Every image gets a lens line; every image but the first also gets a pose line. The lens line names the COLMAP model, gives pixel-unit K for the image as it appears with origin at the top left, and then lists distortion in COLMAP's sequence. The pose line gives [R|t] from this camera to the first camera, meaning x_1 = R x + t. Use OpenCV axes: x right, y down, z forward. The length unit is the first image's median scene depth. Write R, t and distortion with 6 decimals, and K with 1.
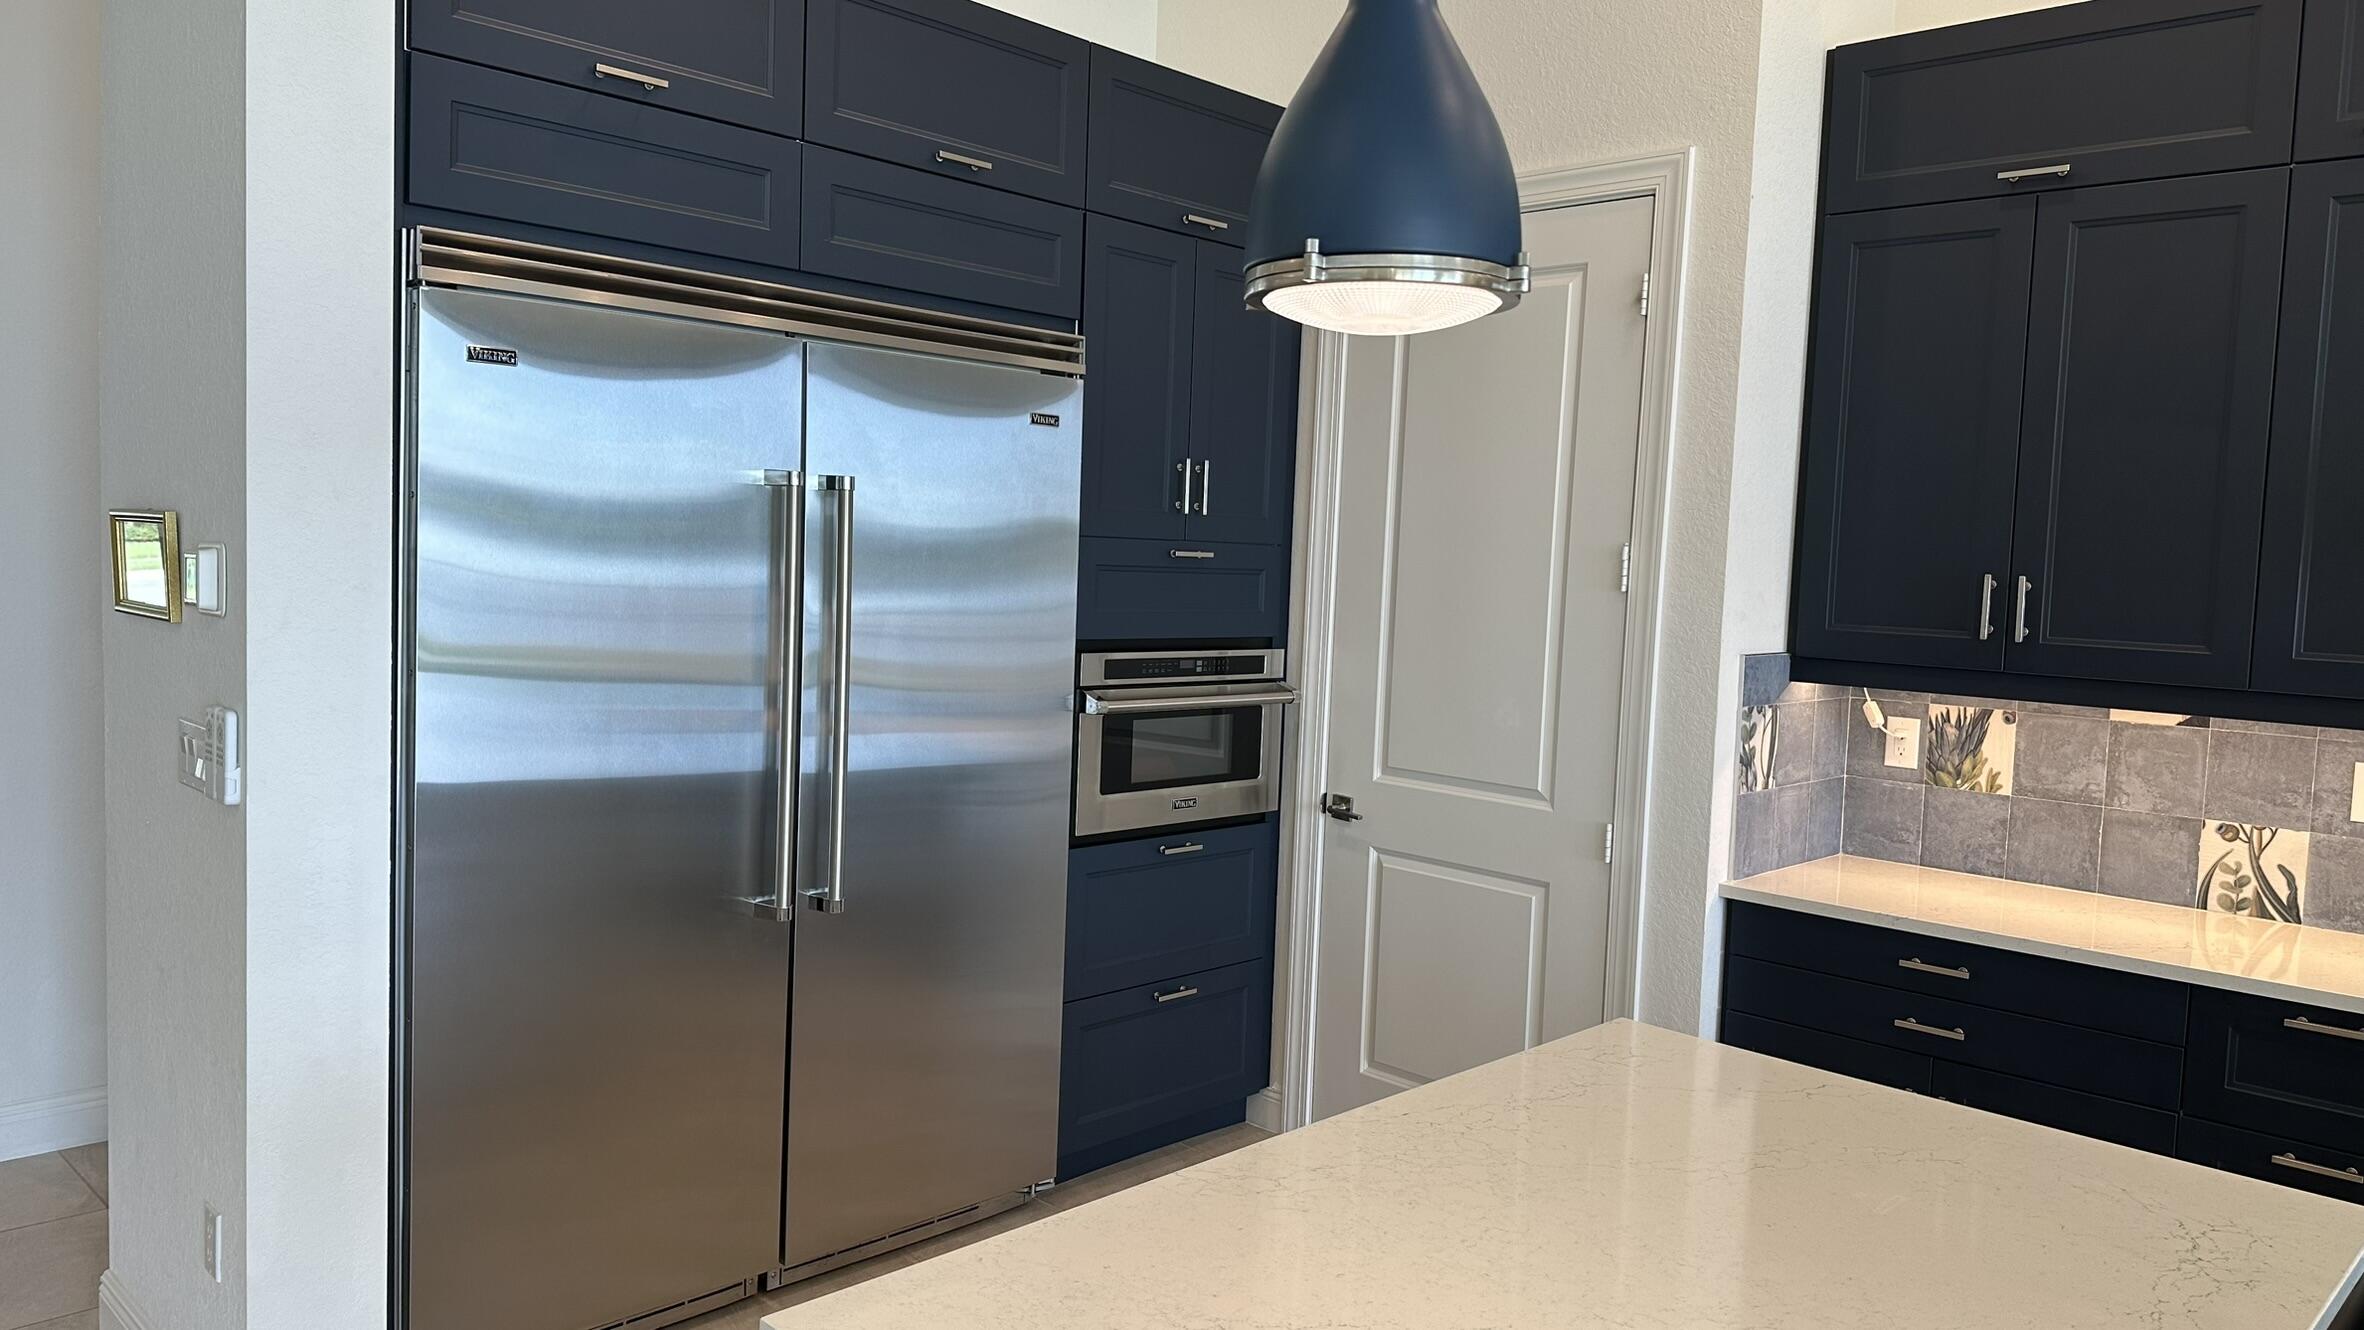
lens RADIAL K [[1667.7, 0, 1168.9], [0, 1667.7, 660.1], [0, 0, 1]] dist [0.003786, -0.002294]
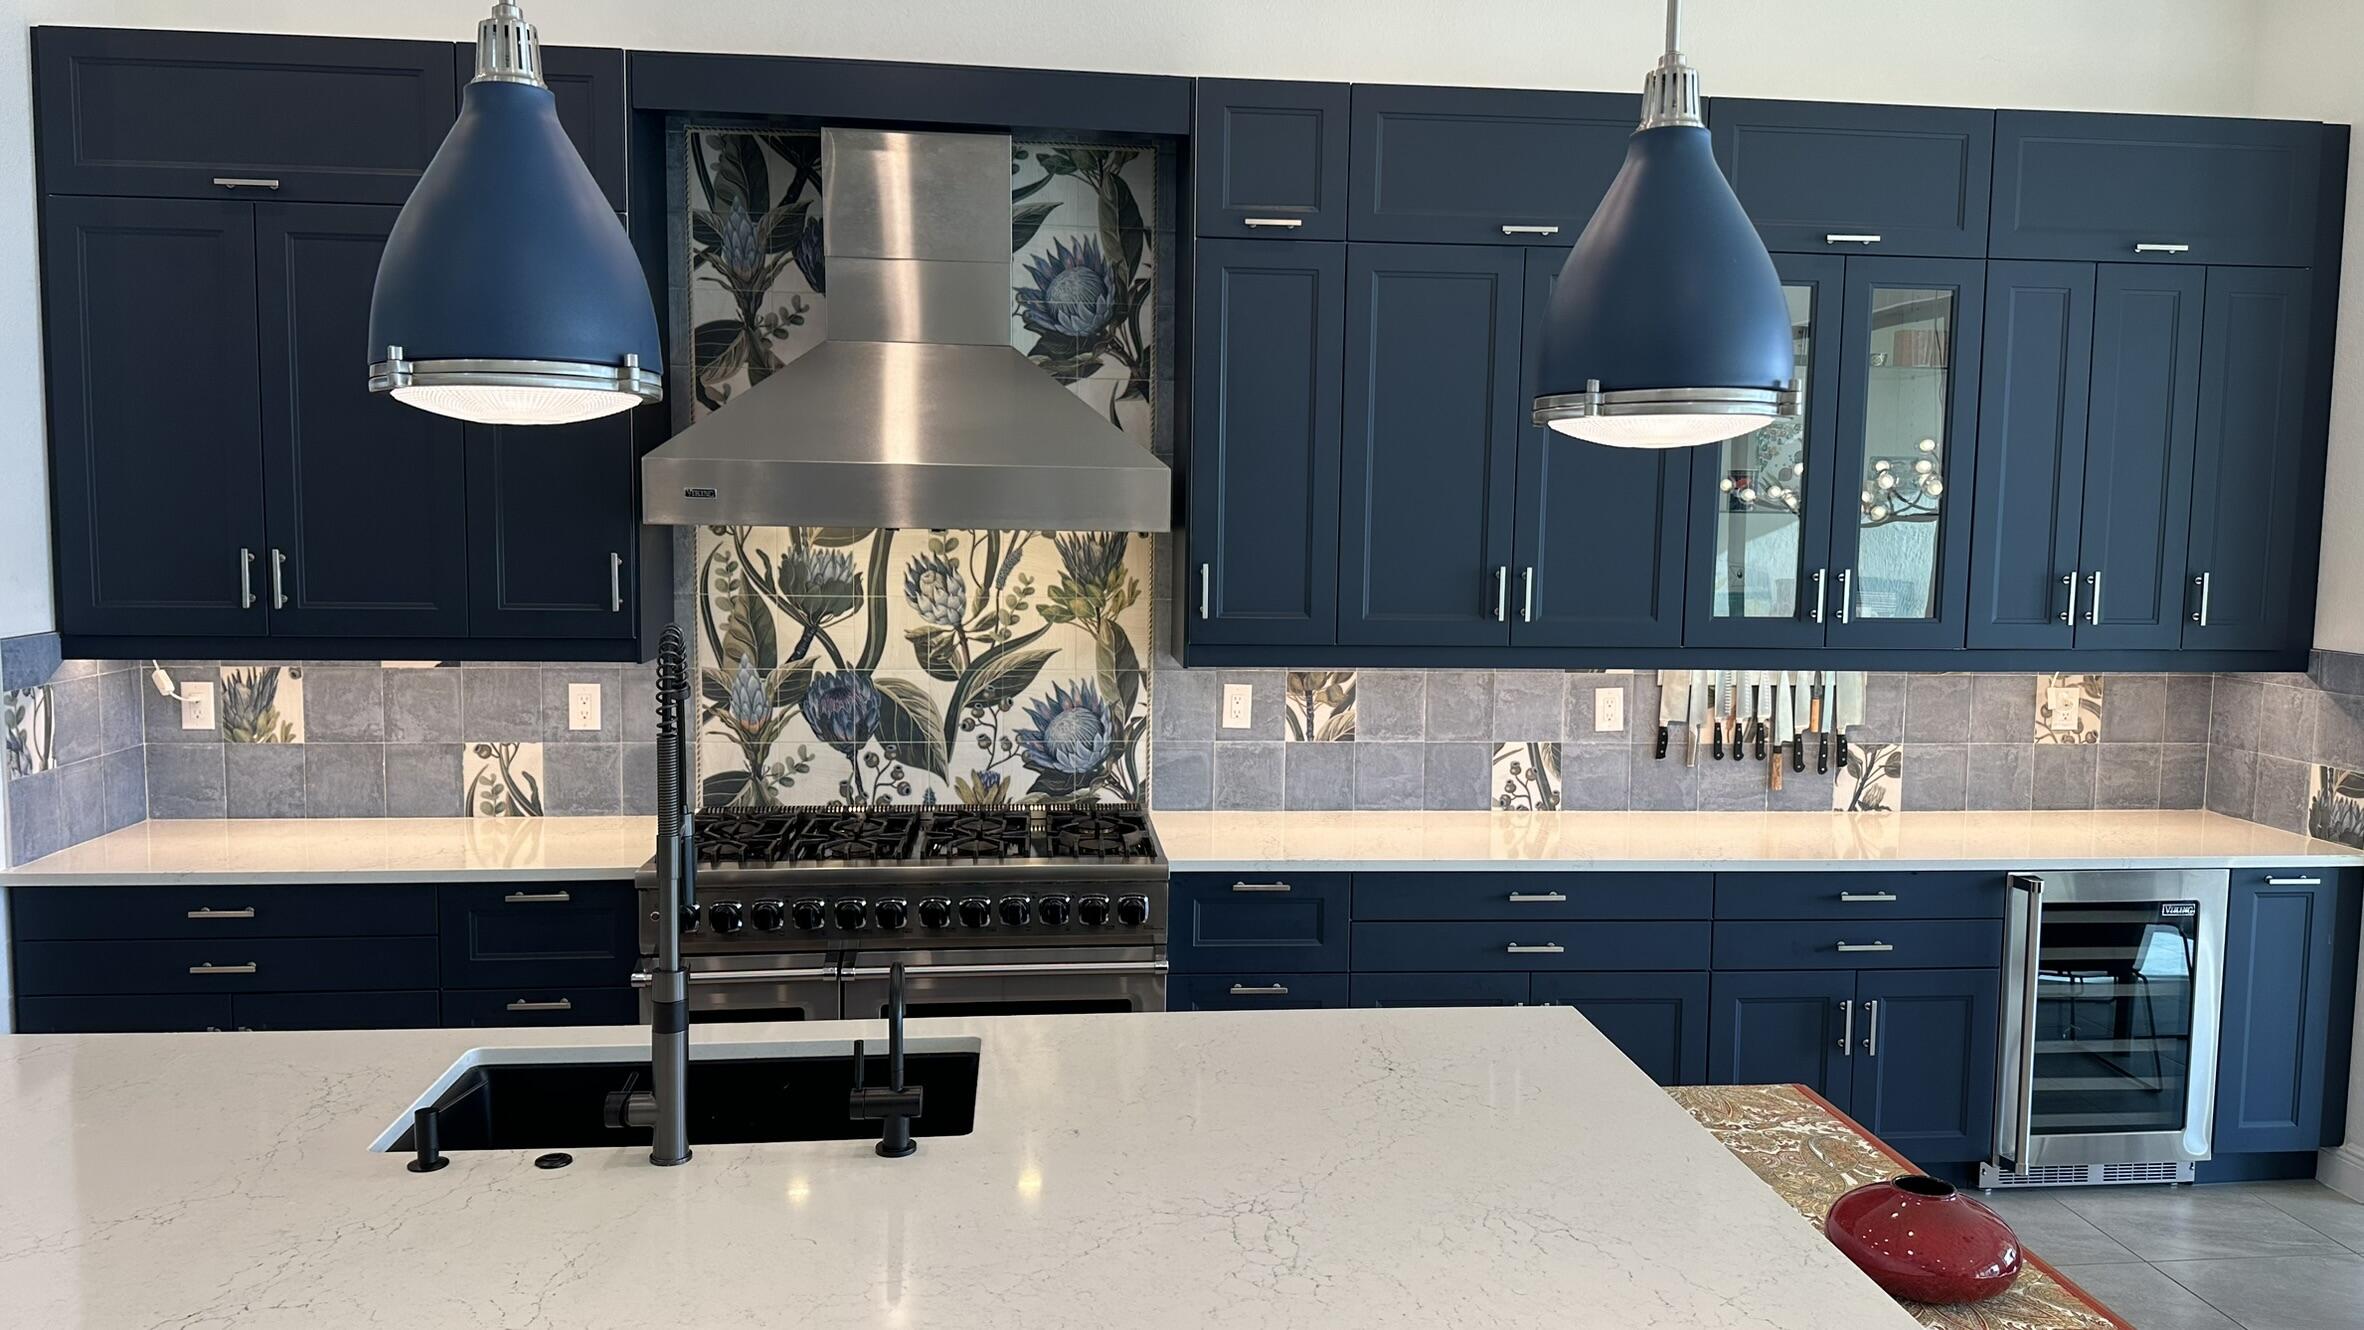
lens RADIAL K [[1644.5, 0, 1190.8], [0, 1644.5, 654.9], [0, 0, 1]] dist [0.151328, -0.264154]
pose [[0.638101, -0.092508, 0.764375, 0.036677], [0.062943, 0.995701, 0.067960, -0.015712], [-0.767376, 0.004747, 0.641180, -0.164046]]
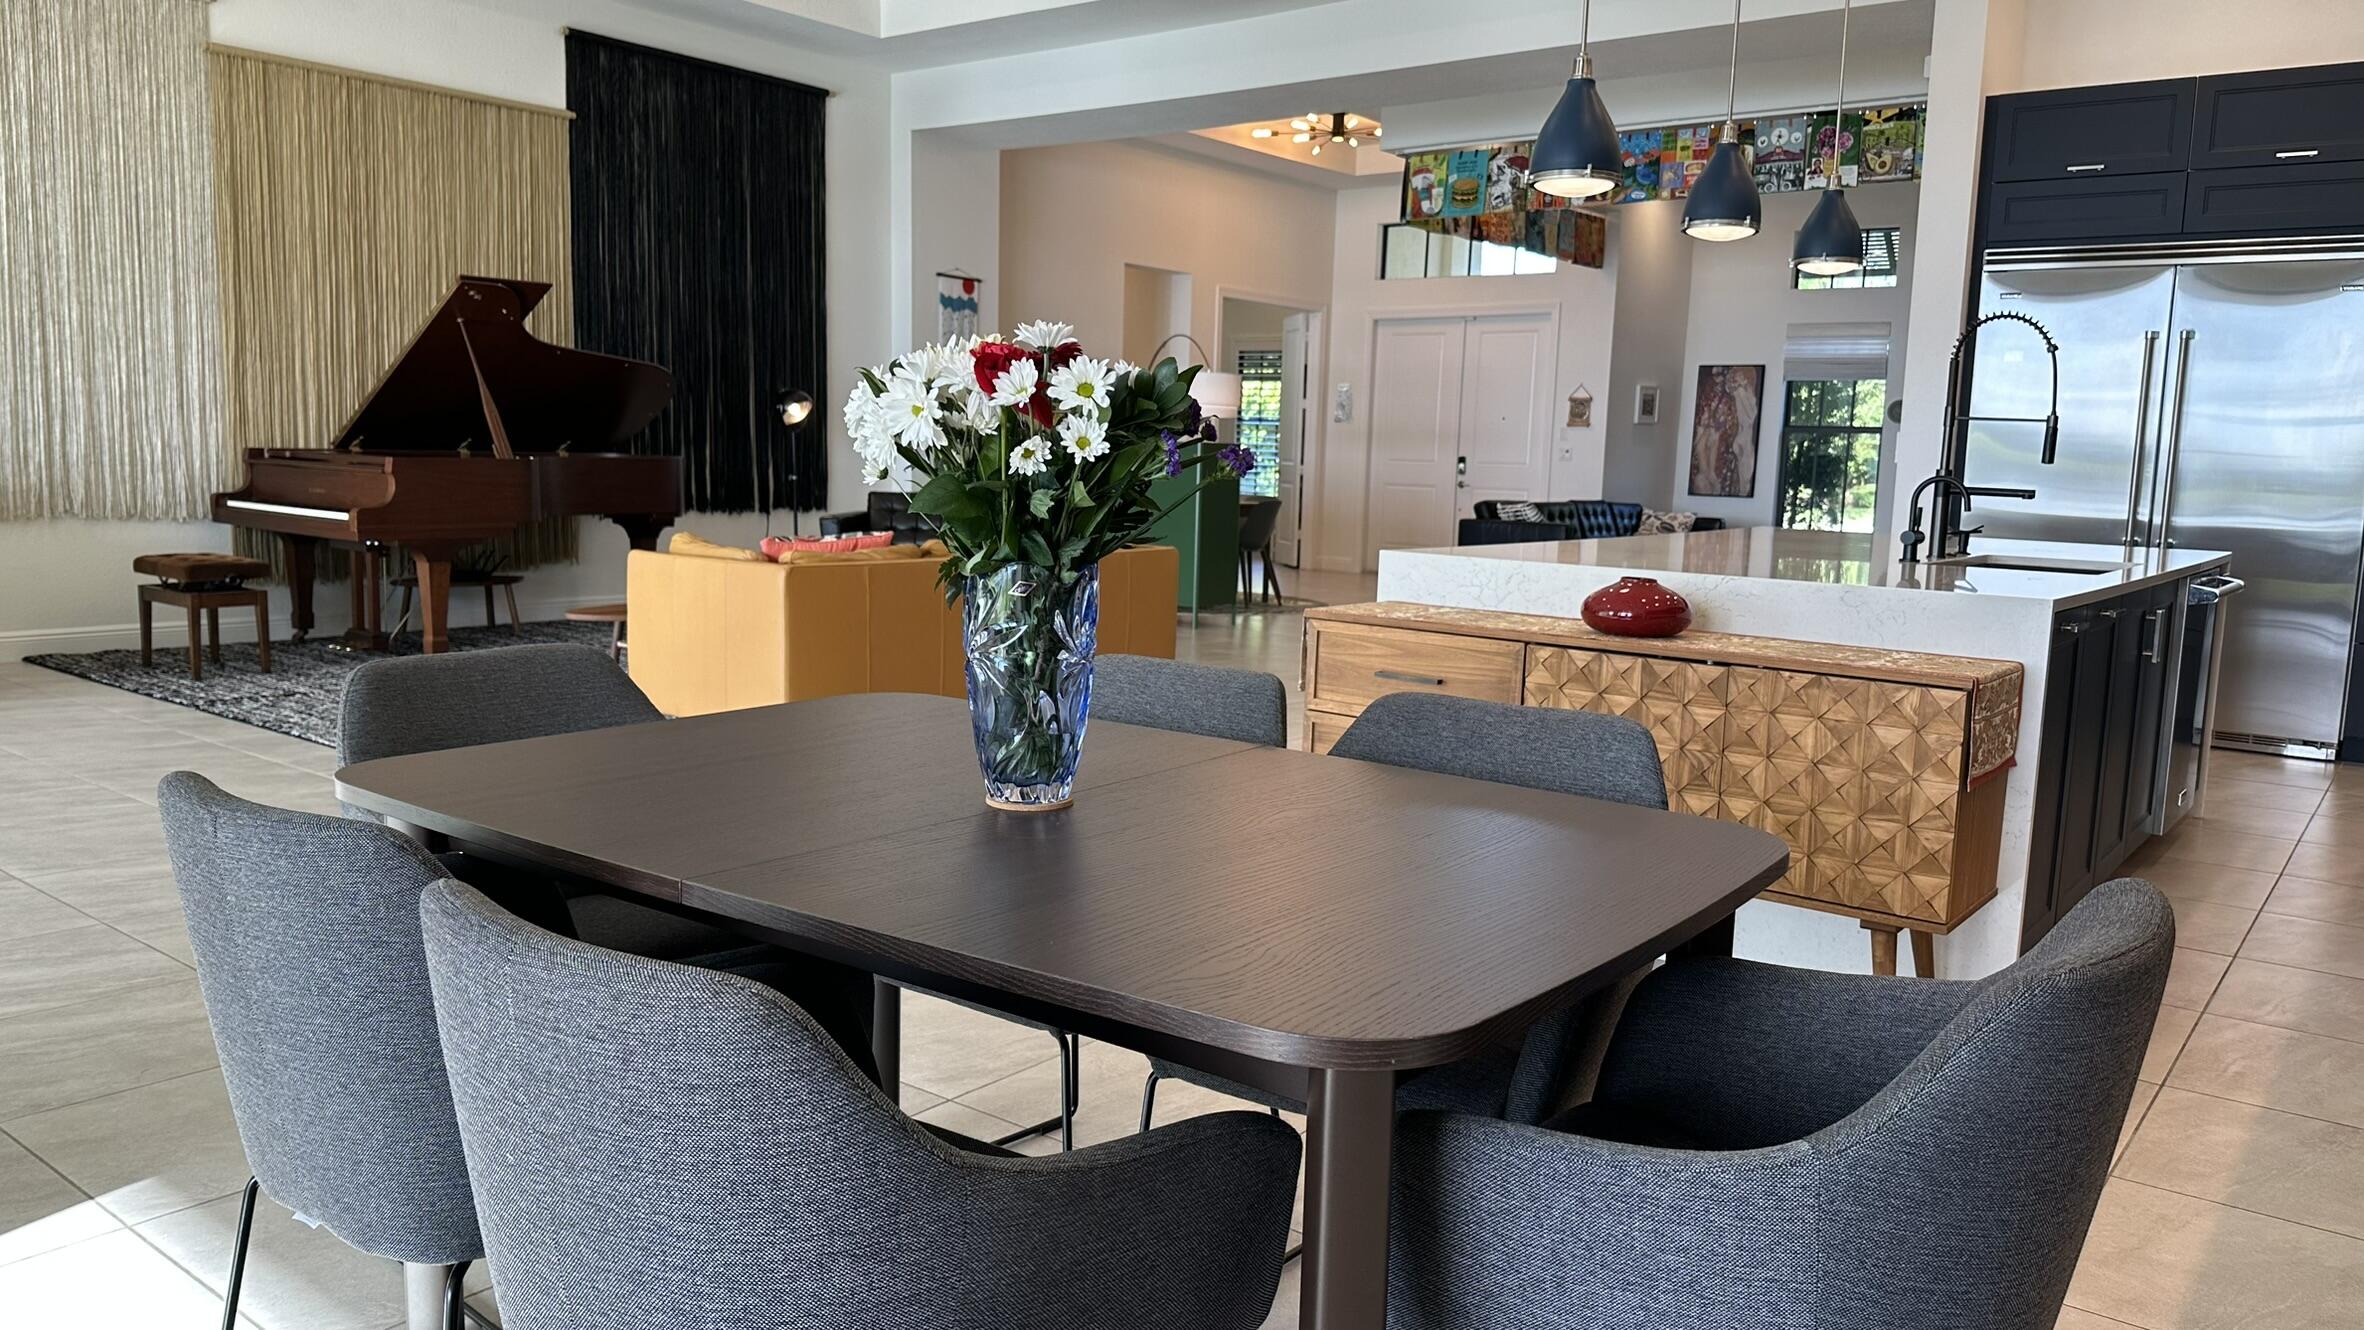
lens RADIAL K [[1683.4, 0, 1182.0], [0, 1683.4, 665.0], [0, 0, 1]] dist [0.072709, -0.151704]
pose [[0.114885, 0.090568, -0.989242, 1.543345], [-0.092126, 0.992515, 0.080169, 0.210198], [0.989098, 0.081924, 0.122369, -0.375288]]
